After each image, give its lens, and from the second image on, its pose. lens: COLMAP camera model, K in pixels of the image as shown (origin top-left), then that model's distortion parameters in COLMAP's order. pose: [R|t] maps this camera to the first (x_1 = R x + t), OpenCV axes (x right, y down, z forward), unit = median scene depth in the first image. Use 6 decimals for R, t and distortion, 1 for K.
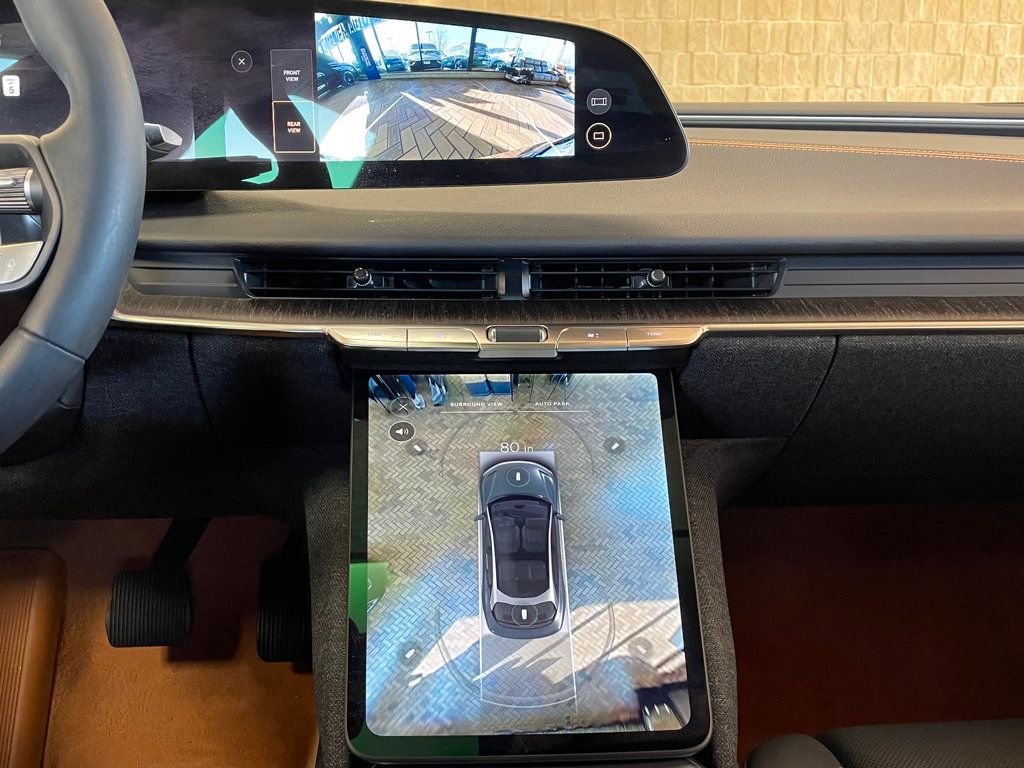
lens RADIAL K [[1001.3, 0, 511.1], [0, 1001.3, 381.8], [0, 0, 1]] dist [0.034355, 0.000000]
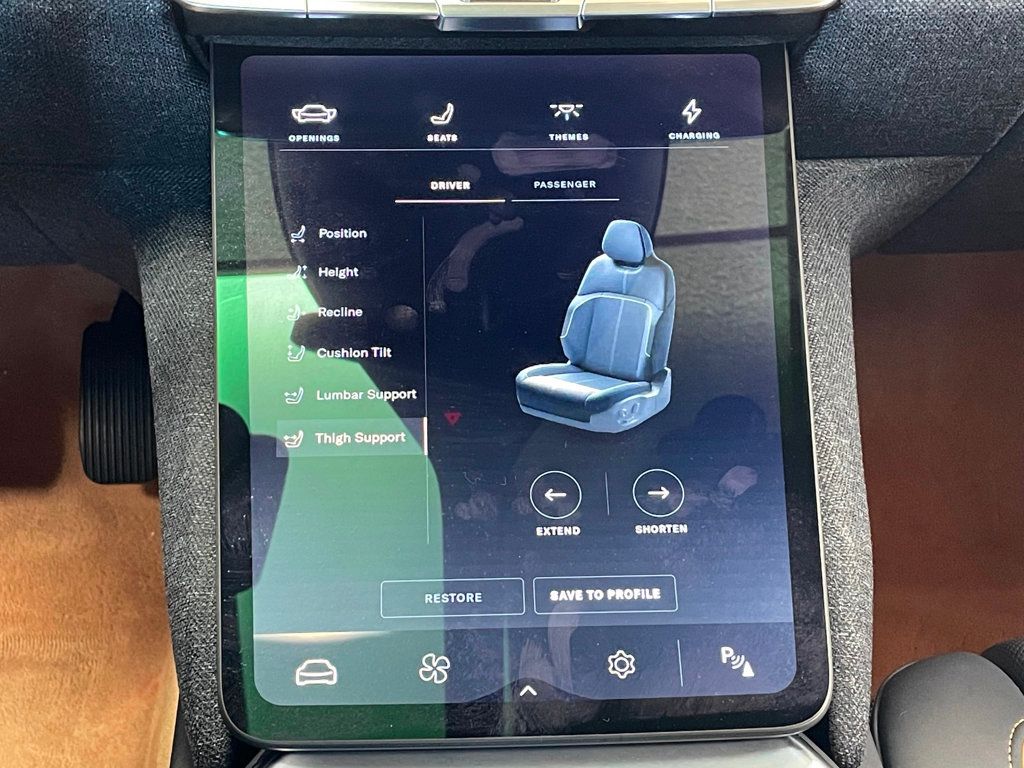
lens RADIAL K [[1588.9, 0, 508.2], [0, 1588.9, 386.3], [0, 0, 1]] dist [0.059298, 0.000000]
pose [[0.999929, 0.002825, 0.011565, -0.004049], [-0.005761, 0.964948, 0.262378, -0.066172], [-0.010419, -0.262426, 0.964896, 0.107928]]
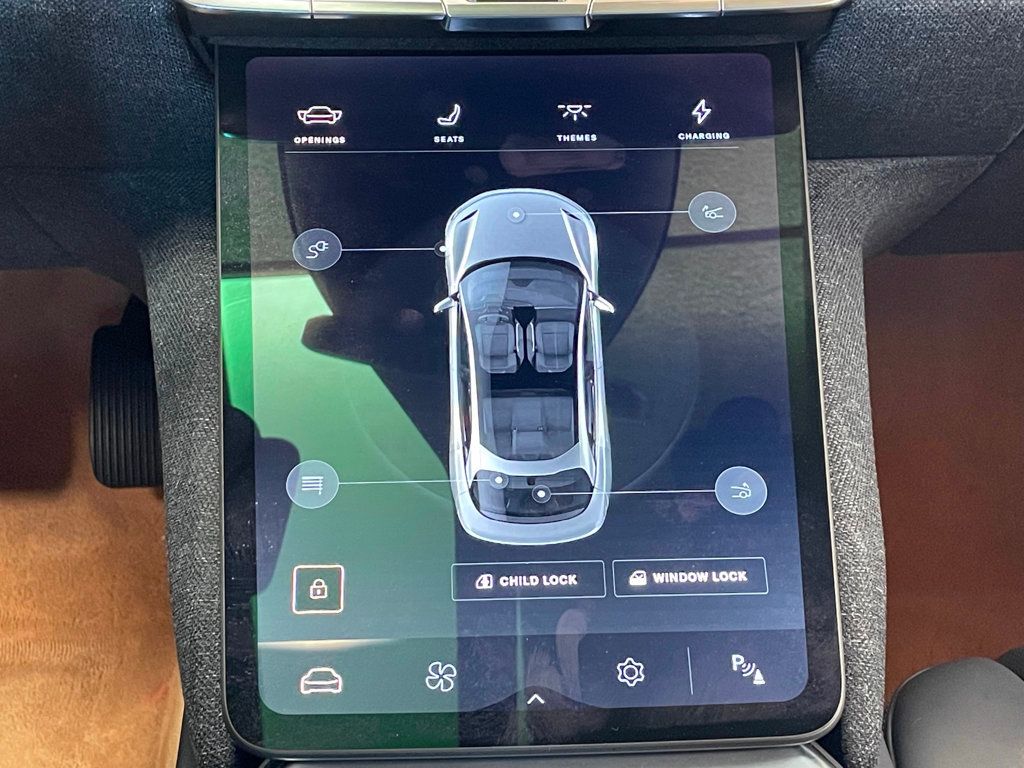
lens RADIAL K [[1588.9, 0, 512.8], [0, 1588.9, 383.9], [0, 0, 1]] dist [0.059298, 0.000000]
pose [[0.999991, 0.000262, 0.004350, 0.000558], [-0.001387, 0.965414, 0.260719, -0.065397], [-0.004131, -0.260723, 0.965405, 0.118007]]
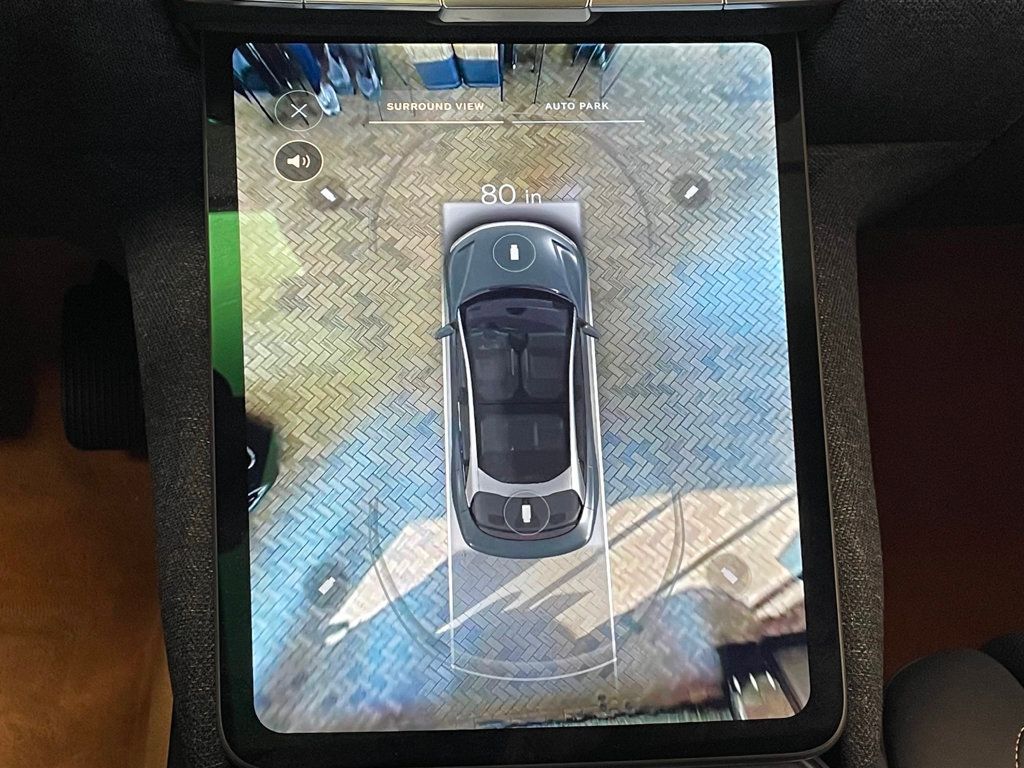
lens RADIAL K [[1569.6, 0, 508.4], [0, 1569.6, 377.3], [0, 0, 1]] dist [0.062888, 0.000000]
pose [[0.999544, 0.003886, 0.029930, -0.021172], [-0.012818, 0.952454, 0.304412, -0.100073], [-0.027324, -0.304657, 0.952070, 0.155674]]
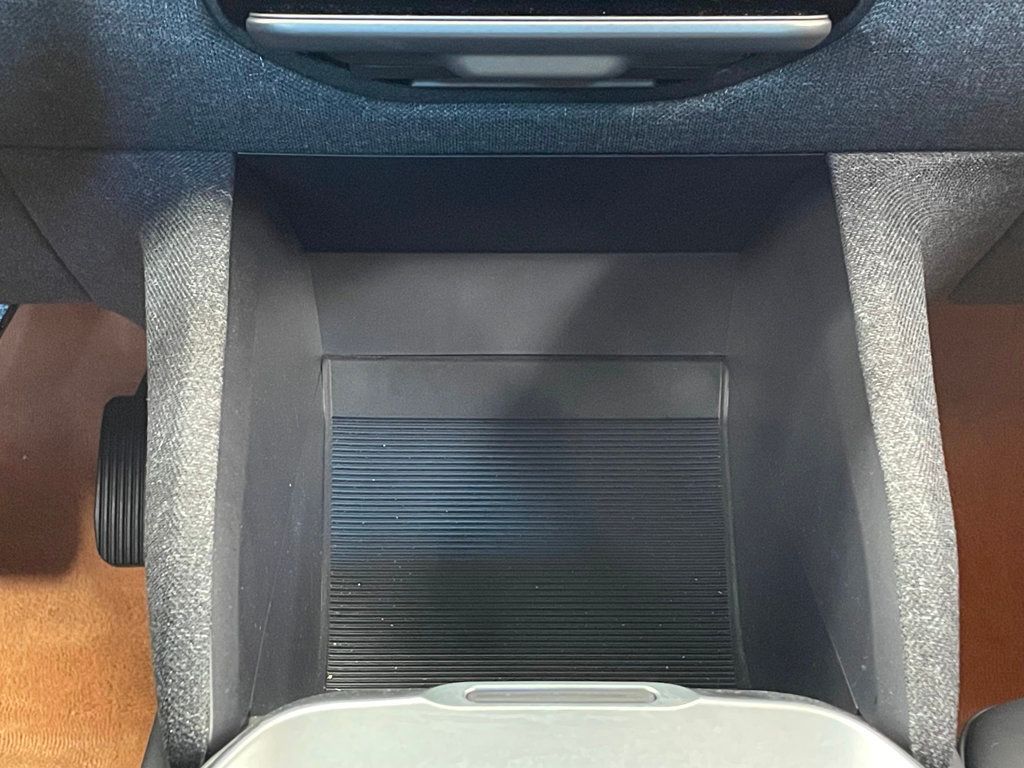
lens RADIAL K [[1588.9, 0, 497.1], [0, 1588.9, 402.2], [0, 0, 1]] dist [0.059298, 0.000000]
pose [[0.999399, 0.016487, -0.030493, 0.010220], [-0.011911, 0.989421, 0.144581, 0.080583], [0.032554, -0.144131, 0.989023, 0.178898]]
